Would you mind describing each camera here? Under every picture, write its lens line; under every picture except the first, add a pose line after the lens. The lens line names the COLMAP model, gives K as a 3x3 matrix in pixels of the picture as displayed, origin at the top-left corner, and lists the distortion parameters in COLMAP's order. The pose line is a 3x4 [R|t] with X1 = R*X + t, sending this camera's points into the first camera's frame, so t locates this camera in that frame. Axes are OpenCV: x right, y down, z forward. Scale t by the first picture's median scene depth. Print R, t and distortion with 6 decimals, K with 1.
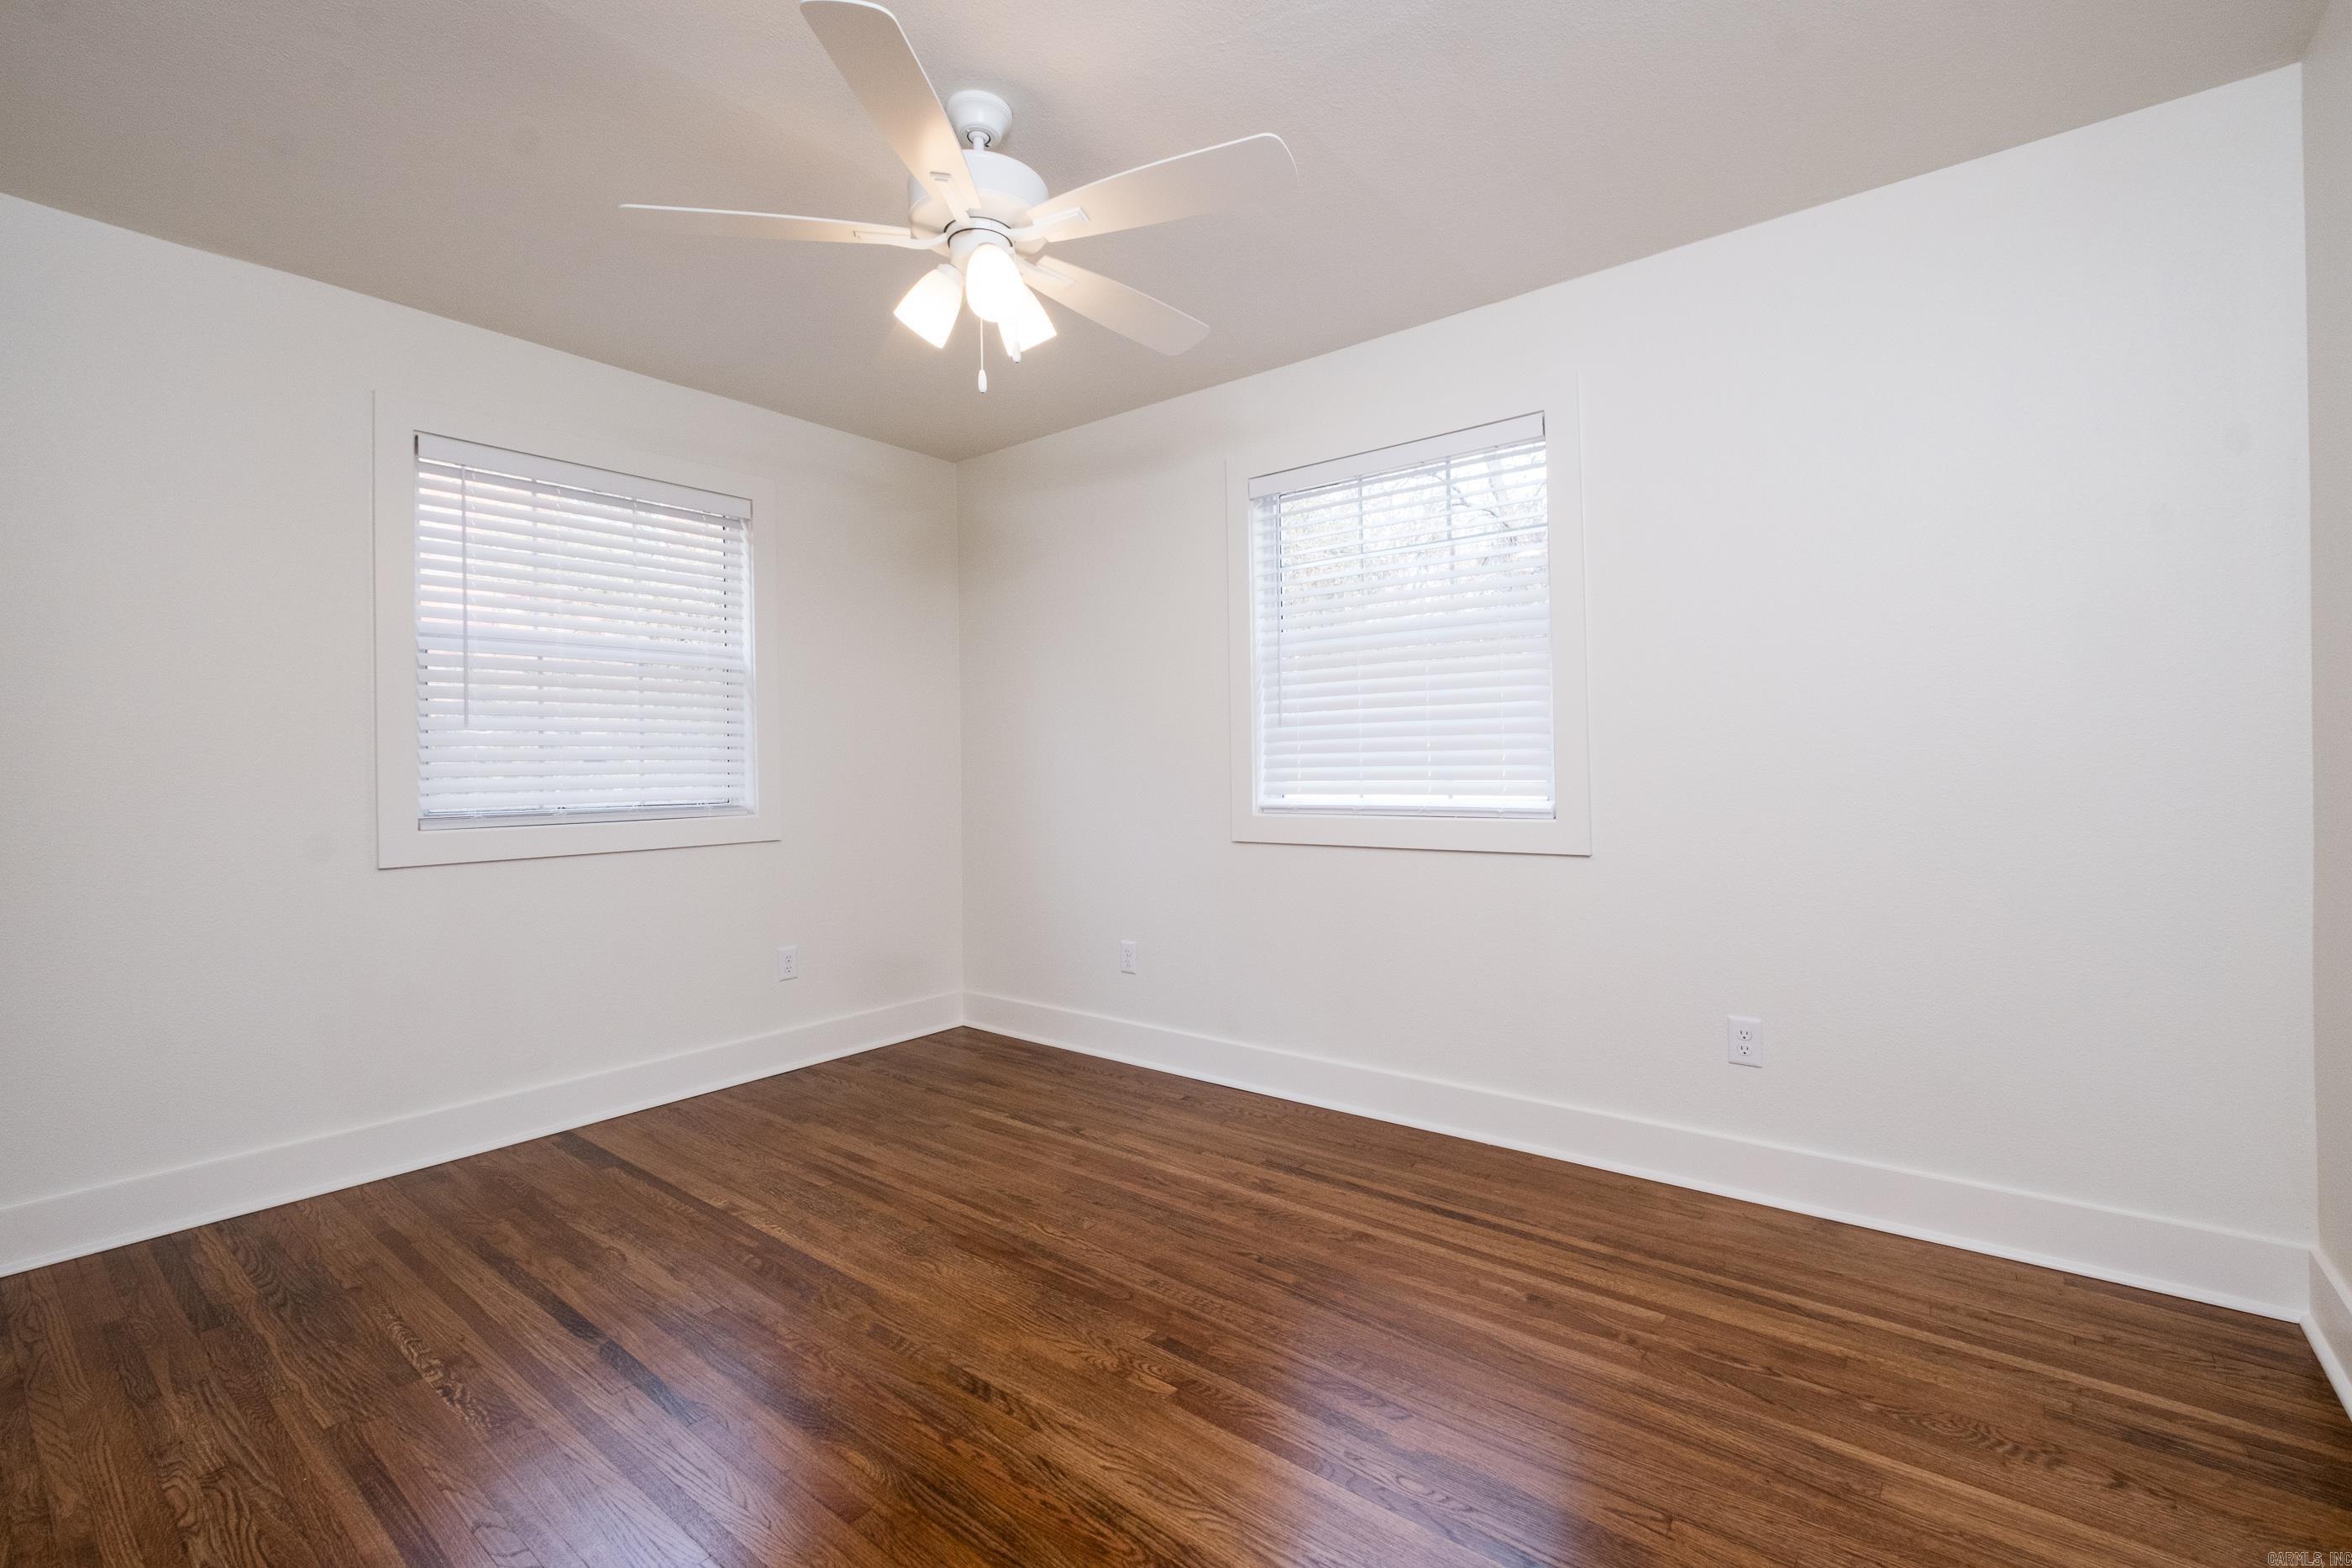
lens RADIAL K [[1017.5, 0, 1184.9], [0, 1017.5, 781.6], [0, 0, 1]] dist [0.008460, -0.005538]
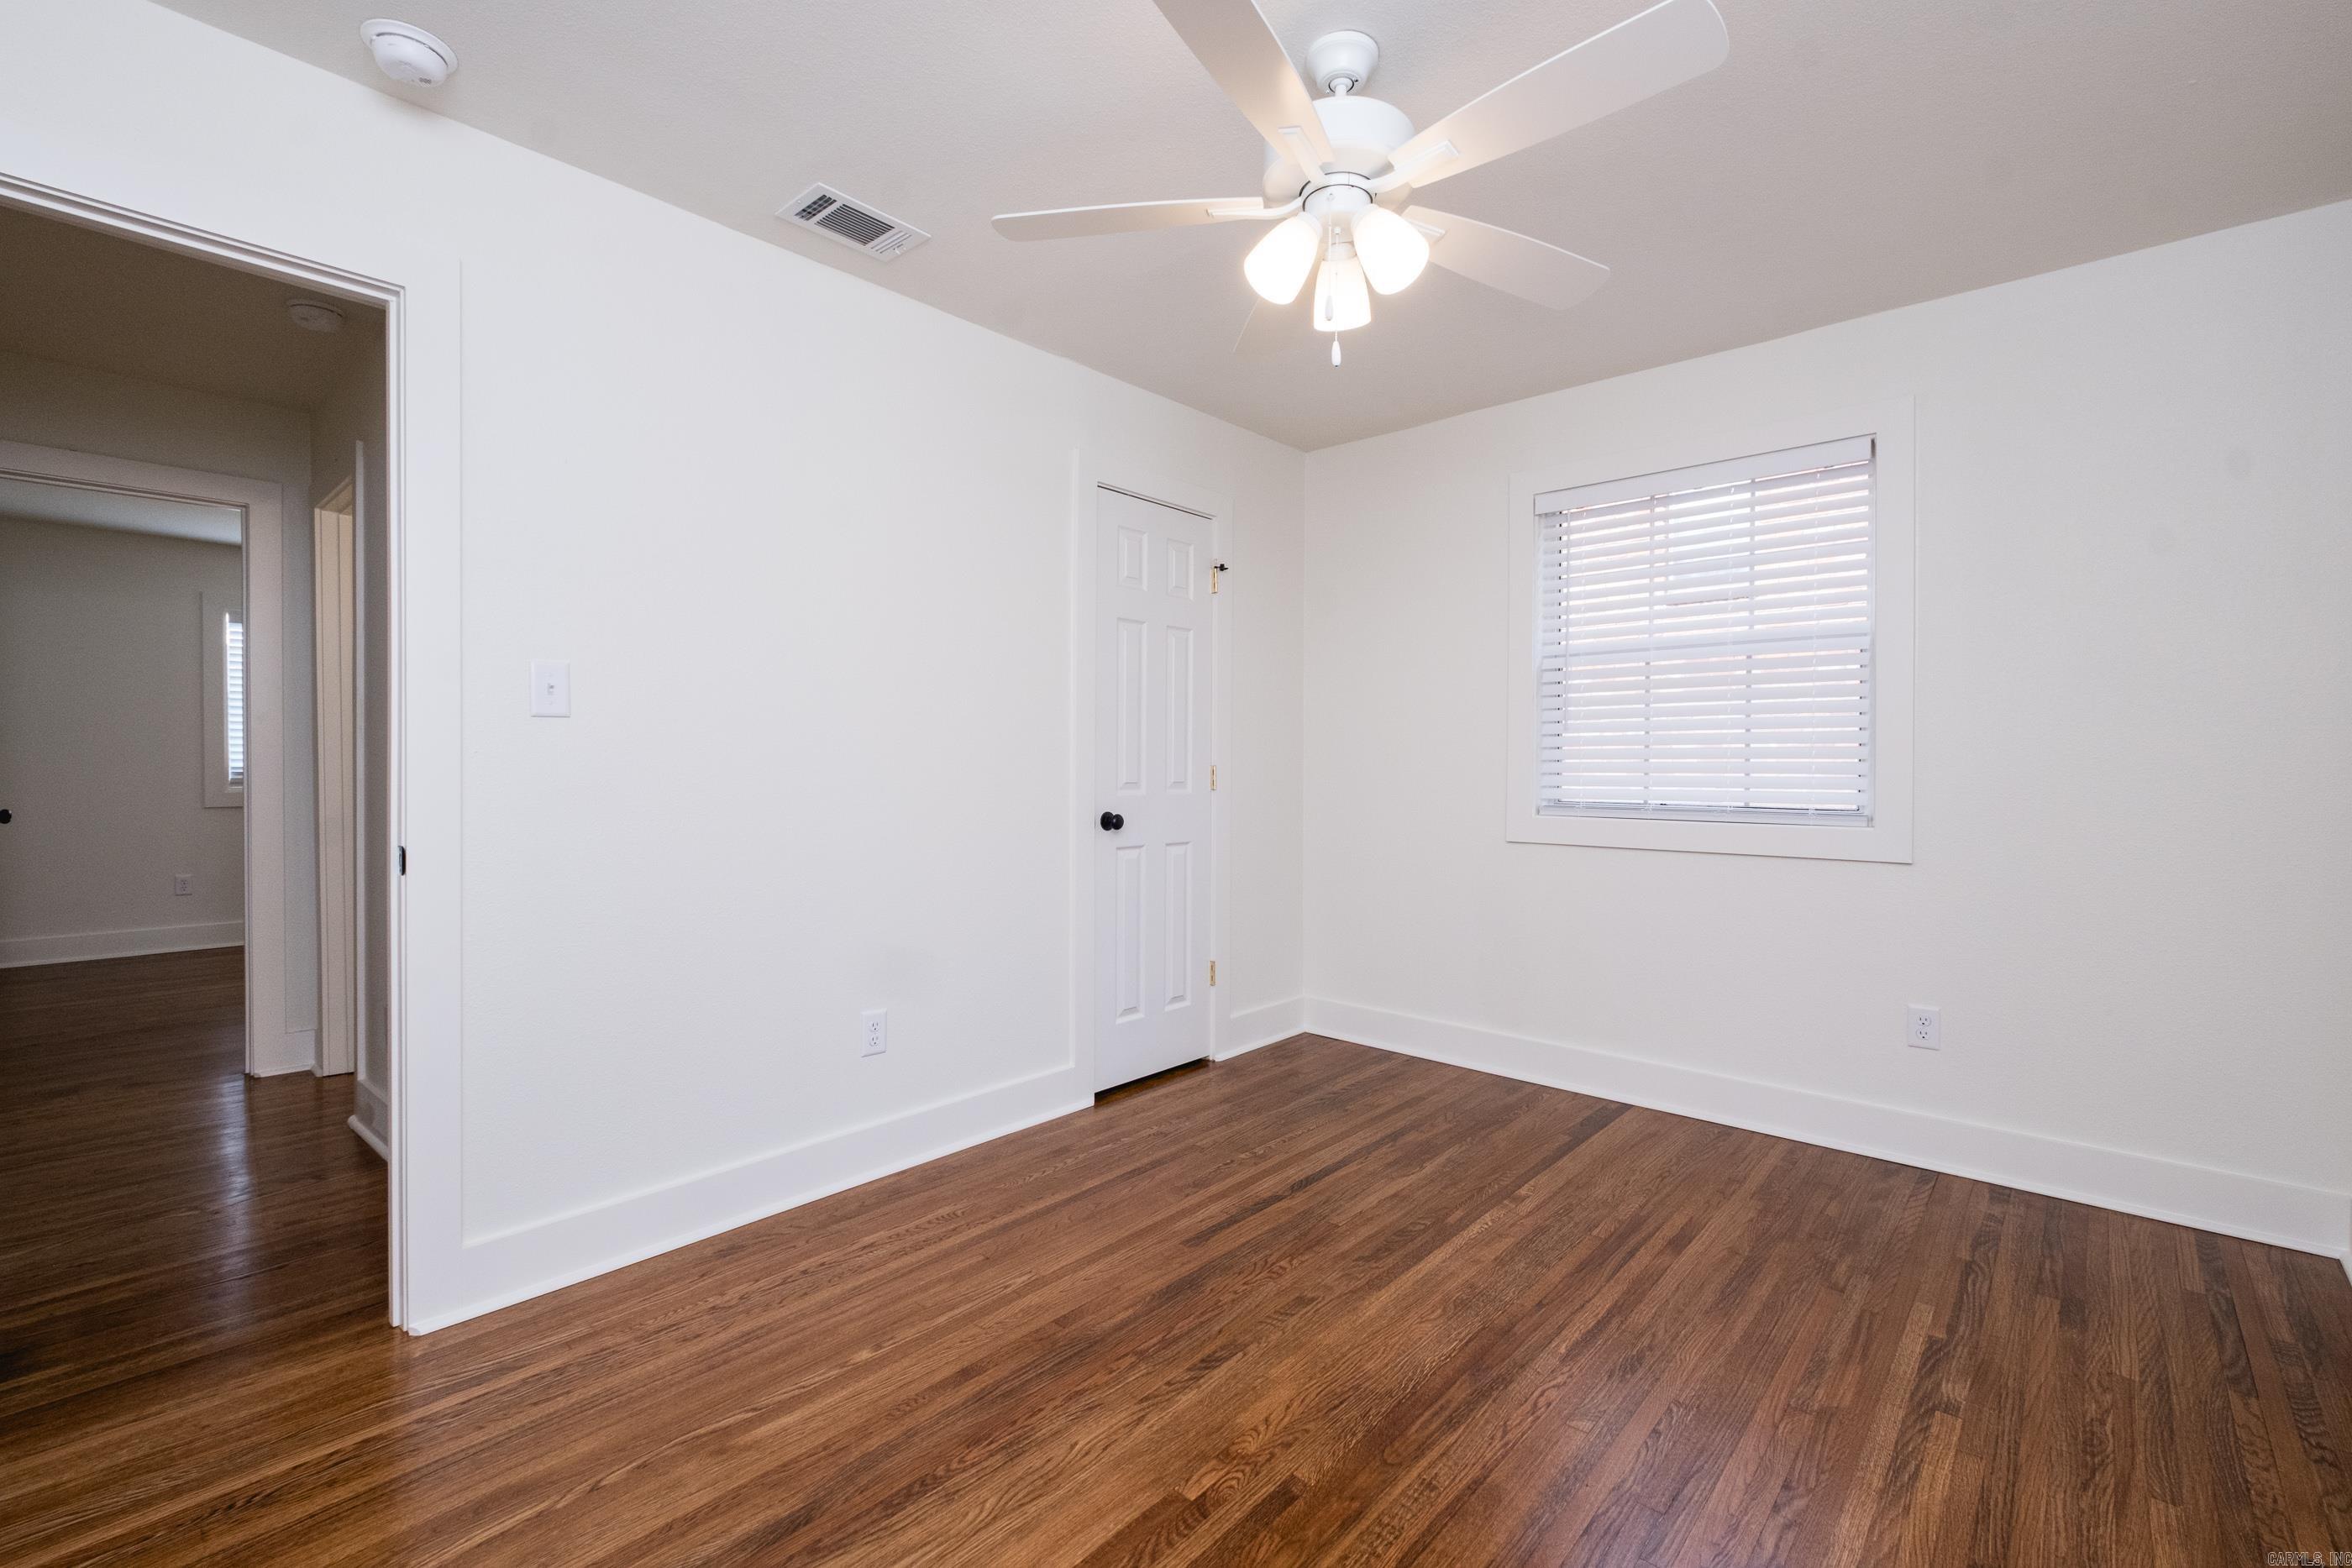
lens RADIAL K [[1017.5, 0, 1189.1], [0, 1017.5, 776.5], [0, 0, 1]] dist [0.008460, -0.005538]
pose [[-0.062027, 0.024517, -0.997773, 0.554349], [-0.020597, 0.999454, 0.025839, -0.022087], [0.997862, 0.022154, -0.061488, 0.691113]]
